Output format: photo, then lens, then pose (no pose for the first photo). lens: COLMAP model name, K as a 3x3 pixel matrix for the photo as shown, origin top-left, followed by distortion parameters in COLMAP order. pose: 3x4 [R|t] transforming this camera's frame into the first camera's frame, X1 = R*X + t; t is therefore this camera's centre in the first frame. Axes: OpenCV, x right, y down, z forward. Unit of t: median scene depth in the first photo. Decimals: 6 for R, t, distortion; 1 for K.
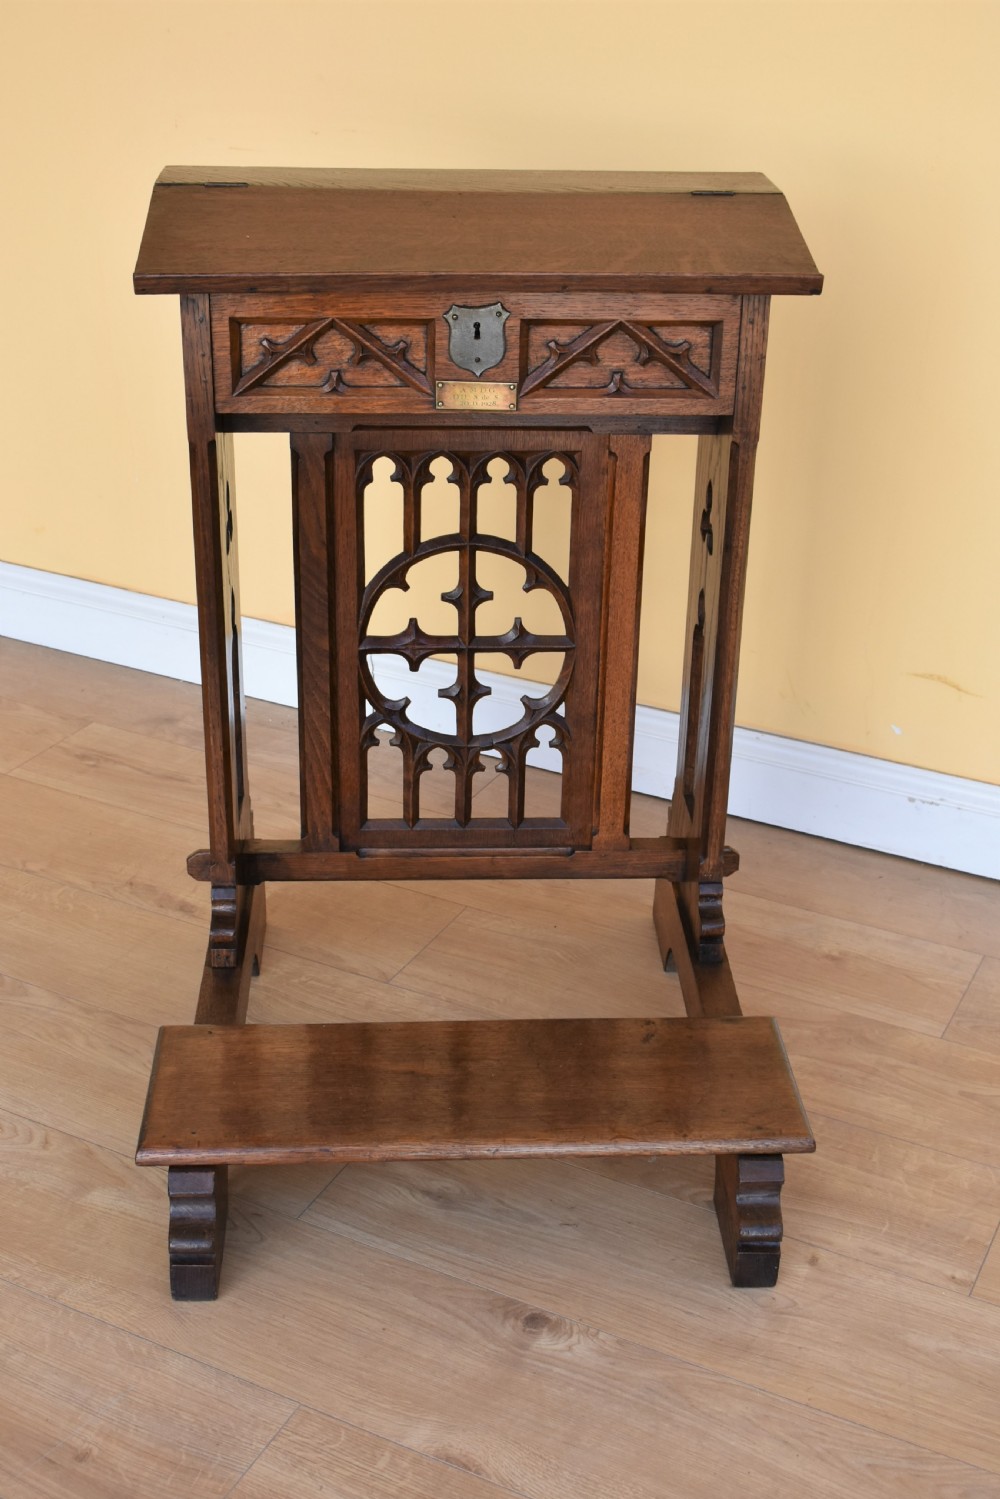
lens RADIAL K [[1899.0, 0, 505.4], [0, 1899.0, 759.7], [0, 0, 1]] dist [-0.023104, 0.000000]
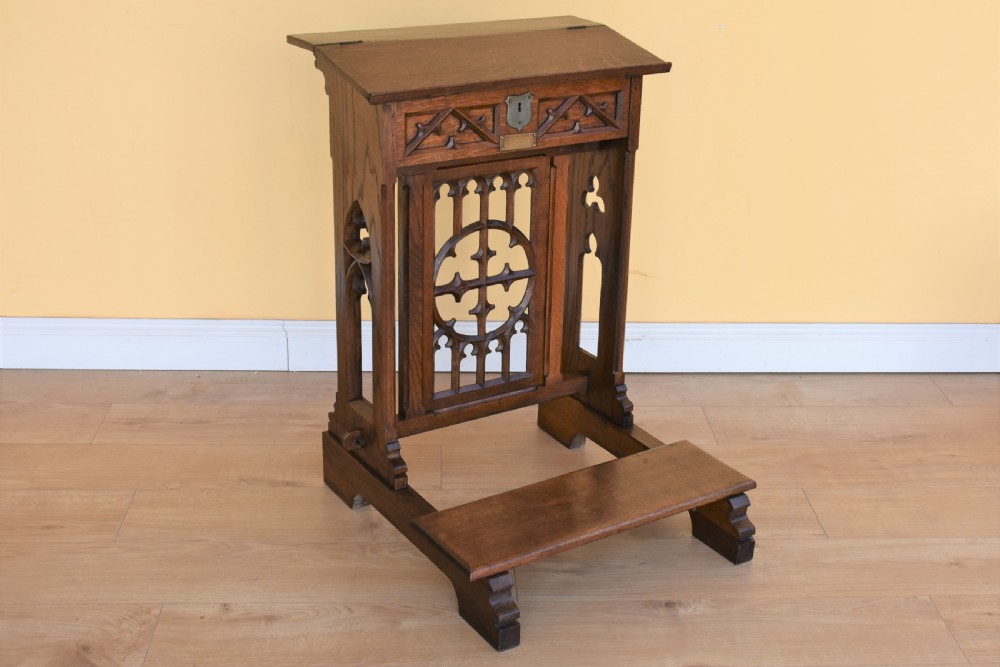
lens RADIAL K [[1349.3, 0, 545.8], [0, 1349.3, 324.1], [0, 0, 1]] dist [-0.017633, 0.000000]
pose [[0.854735, -0.178642, 0.487356, -0.674964], [0.212054, 0.977162, -0.013723, 0.009362], [-0.473774, 0.115075, 0.873096, -0.160236]]
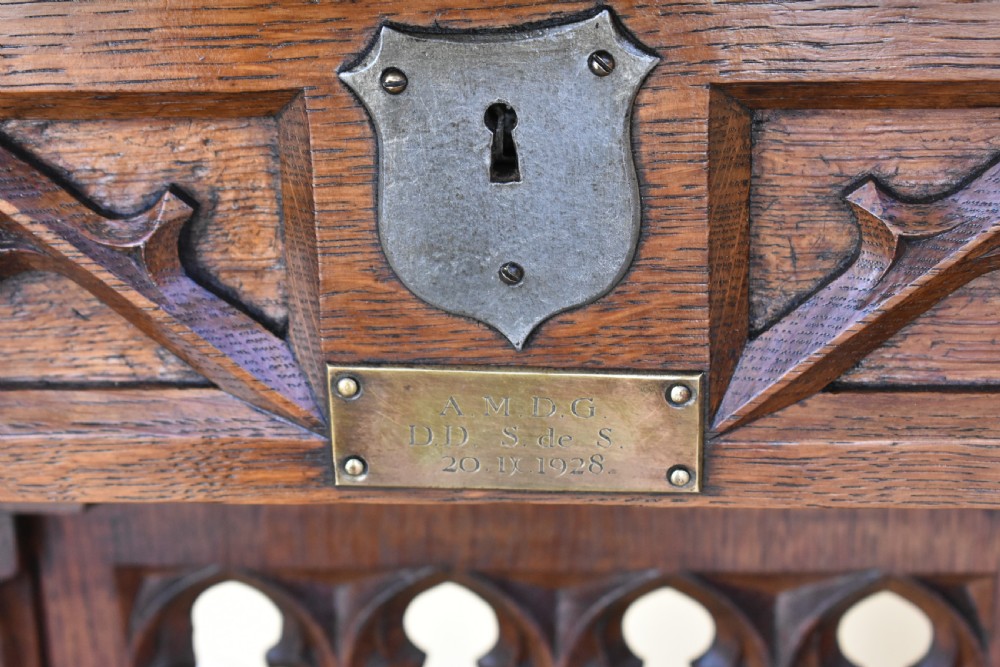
lens RADIAL K [[2236.7, 0, 499.7], [0, 2236.7, 333.3], [0, 0, 1]] dist [-0.050090, 0.000000]
pose [[0.987098, 0.001833, -0.160109, 0.024038], [-0.015131, 0.996527, -0.081879, -0.181411], [0.159403, 0.083246, 0.983698, 0.744255]]
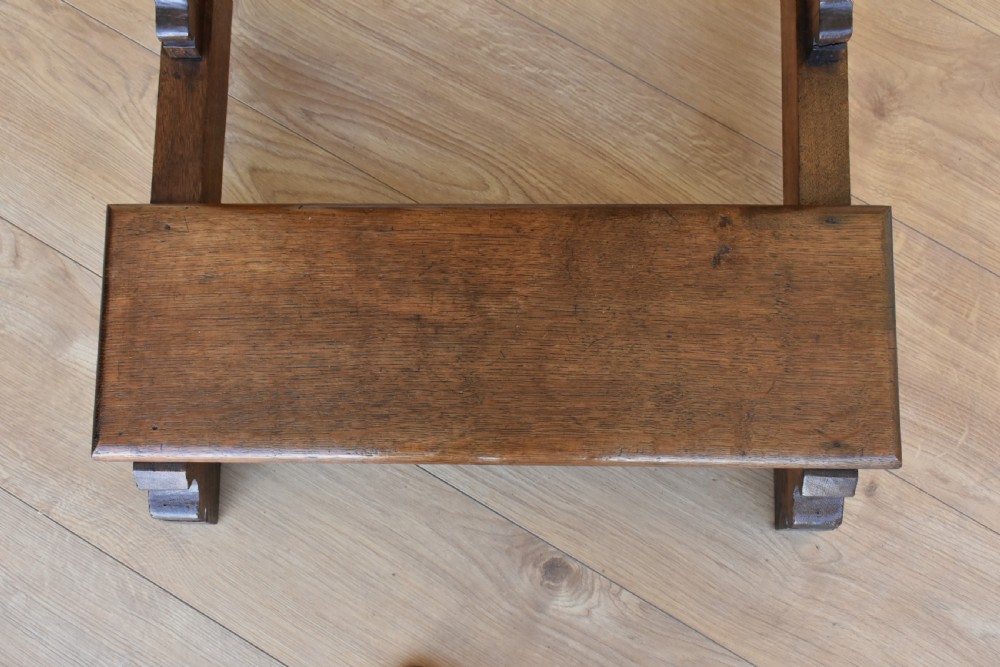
lens RADIAL K [[1366.2, 0, 499.9], [0, 1366.2, 336.7], [0, 0, 1]] dist [-0.023183, 0.000000]
pose [[0.996904, 0.056774, -0.054390, 0.017880], [0.009873, 0.595918, 0.802985, -0.299192], [0.078001, -0.801036, 0.593513, 0.658168]]
